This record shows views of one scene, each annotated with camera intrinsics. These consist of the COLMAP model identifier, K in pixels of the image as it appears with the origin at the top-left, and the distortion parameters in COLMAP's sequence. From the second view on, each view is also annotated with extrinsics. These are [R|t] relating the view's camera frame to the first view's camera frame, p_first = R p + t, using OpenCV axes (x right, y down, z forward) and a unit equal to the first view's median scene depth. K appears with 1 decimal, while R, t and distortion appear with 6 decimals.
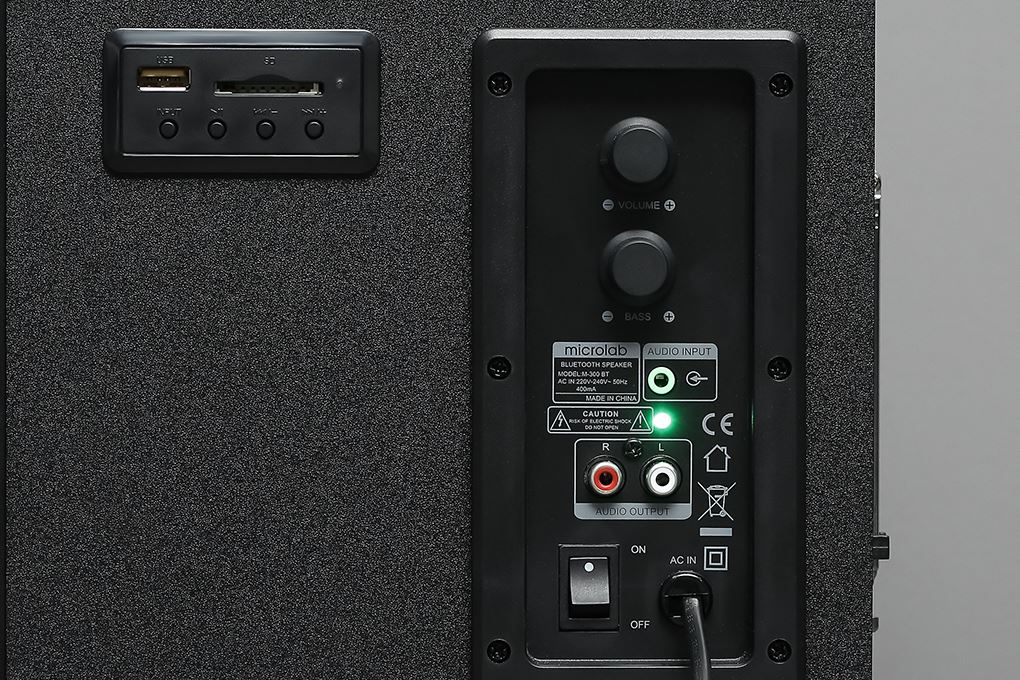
lens RADIAL K [[2927.2, 0, 508.9], [0, 2927.2, 338.7], [0, 0, 1]] dist [-0.094464, 0.000000]
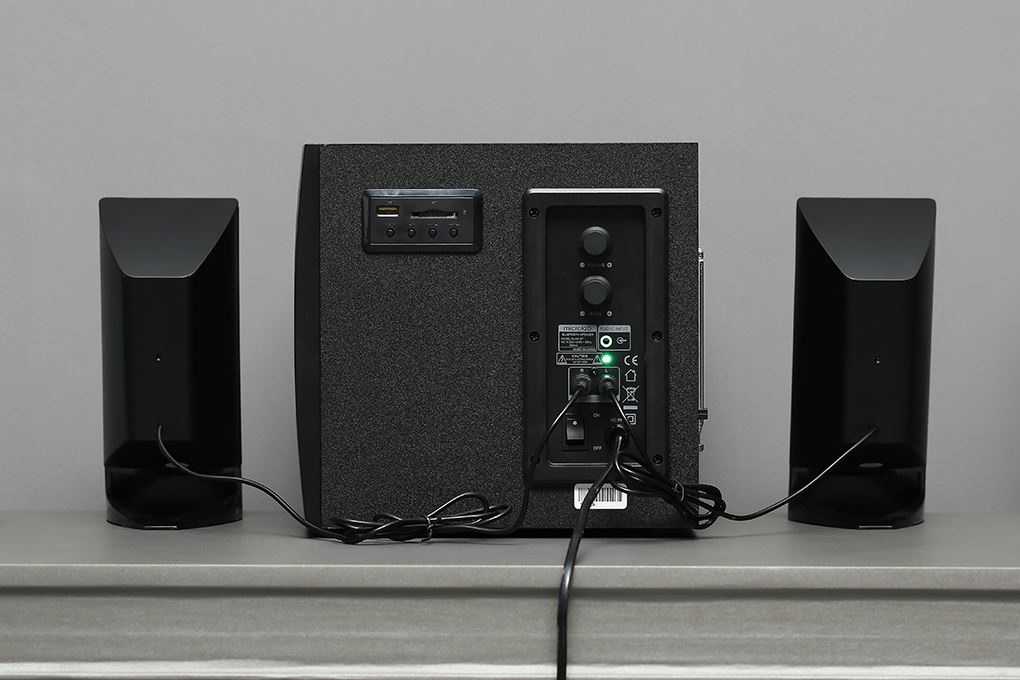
lens RADIAL K [[2927.2, 0, 511.1], [0, 2927.2, 338.7], [0, 0, 1]] dist [-0.094464, 0.000000]
pose [[0.999484, -0.005186, -0.031690, 0.050638], [0.005399, 0.999963, 0.006636, -0.003380], [0.031655, -0.006804, 0.999476, -1.294494]]
